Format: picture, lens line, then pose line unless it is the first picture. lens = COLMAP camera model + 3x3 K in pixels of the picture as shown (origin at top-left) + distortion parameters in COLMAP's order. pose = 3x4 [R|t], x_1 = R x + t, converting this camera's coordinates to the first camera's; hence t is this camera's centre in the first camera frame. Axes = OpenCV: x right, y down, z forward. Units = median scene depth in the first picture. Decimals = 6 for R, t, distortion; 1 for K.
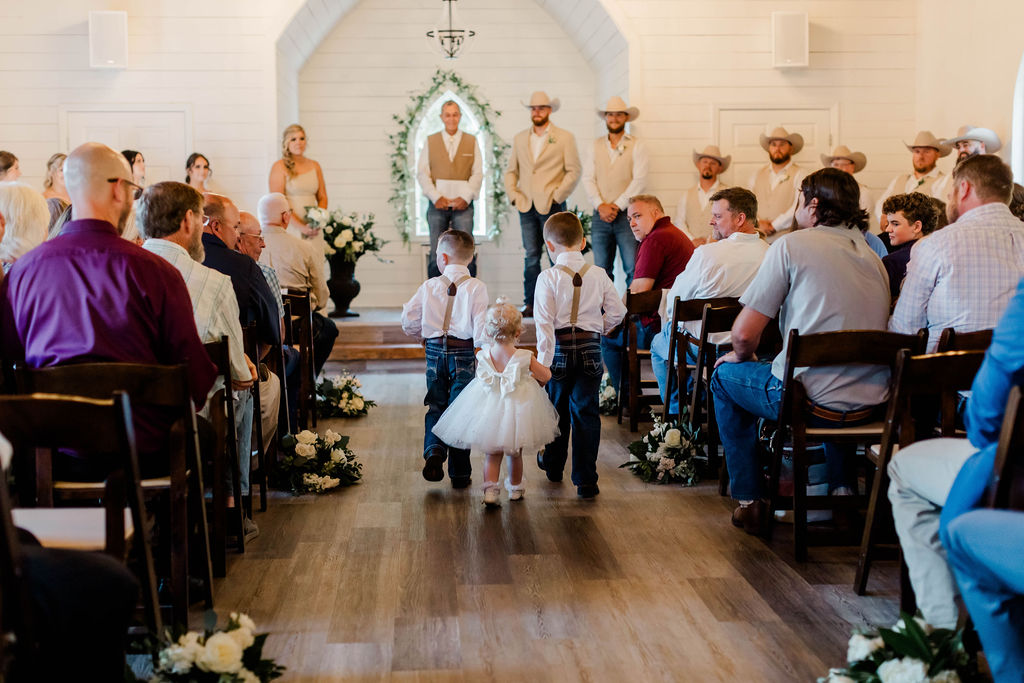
lens RADIAL K [[1462.7, 0, 512.0], [0, 1462.7, 341.5], [0, 0, 1]] dist [0.037386, -0.070816]
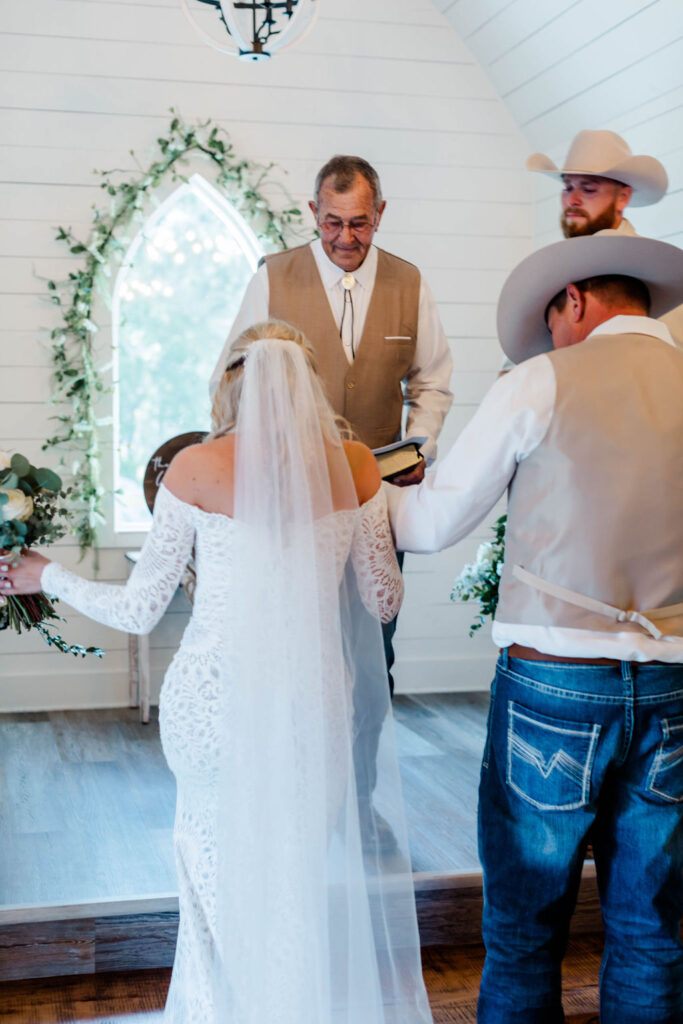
lens RADIAL K [[1463.0, 0, 341.5], [0, 1463.0, 512.0], [0, 0, 1]] dist [0.034113, -0.058420]
pose [[0.982283, -0.001613, 0.187398, -0.090887], [0.005014, 0.999831, -0.017678, -0.081074], [-0.187338, 0.018304, 0.982125, 0.680471]]
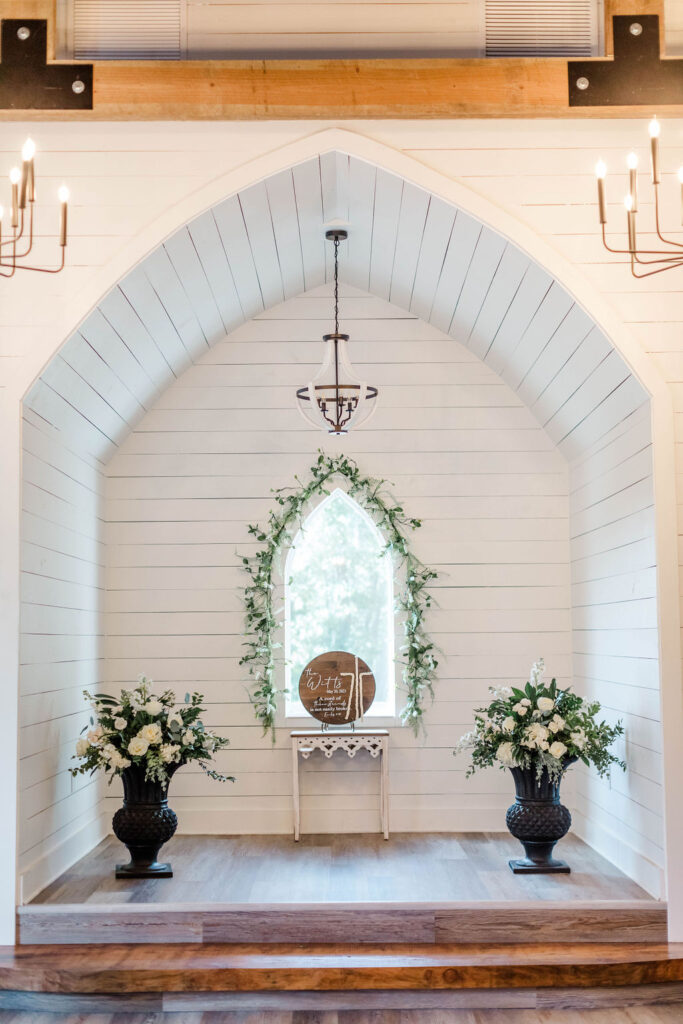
lens RADIAL K [[1462.7, 0, 341.5], [0, 1462.7, 512.0], [0, 0, 1]] dist [0.037386, -0.070816]
pose [[0.998239, -0.005110, -0.059099, -0.004714], [-0.004801, 0.986056, -0.166348, -0.063498], [0.059125, 0.166338, 0.984295, 0.430530]]
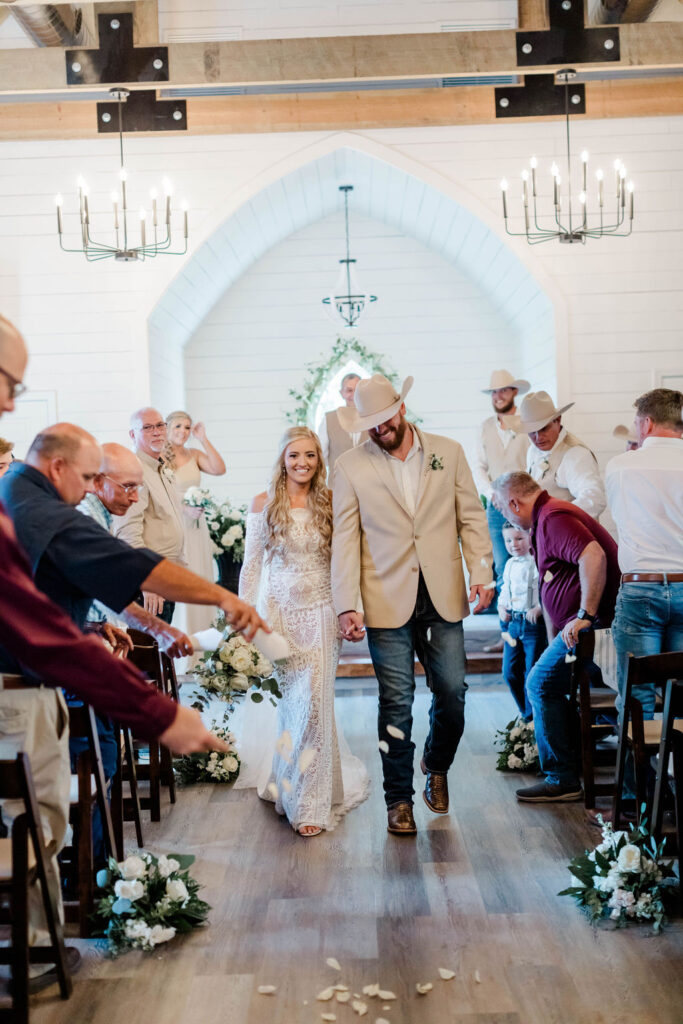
lens RADIAL K [[1462.7, 0, 341.5], [0, 1462.7, 512.0], [0, 0, 1]] dist [0.037386, -0.070816]
pose [[0.997287, -0.026375, -0.068726, 0.011068], [0.022845, 0.998403, -0.051660, -0.037969], [0.069979, 0.049949, 0.996297, 0.130907]]
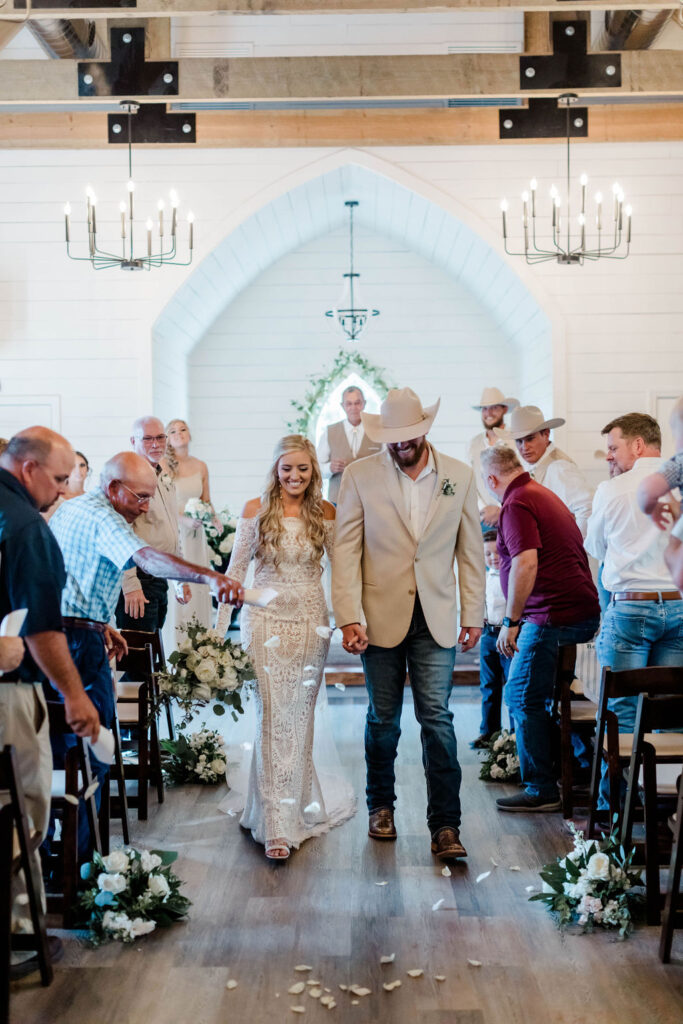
lens RADIAL K [[1462.7, 0, 341.5], [0, 1462.7, 512.0], [0, 0, 1]] dist [0.037386, -0.070816]
pose [[0.997389, -0.000372, -0.072215, 0.016927], [-0.003886, 0.998261, -0.058815, -0.037266], [0.072111, 0.058942, 0.995653, 0.119355]]
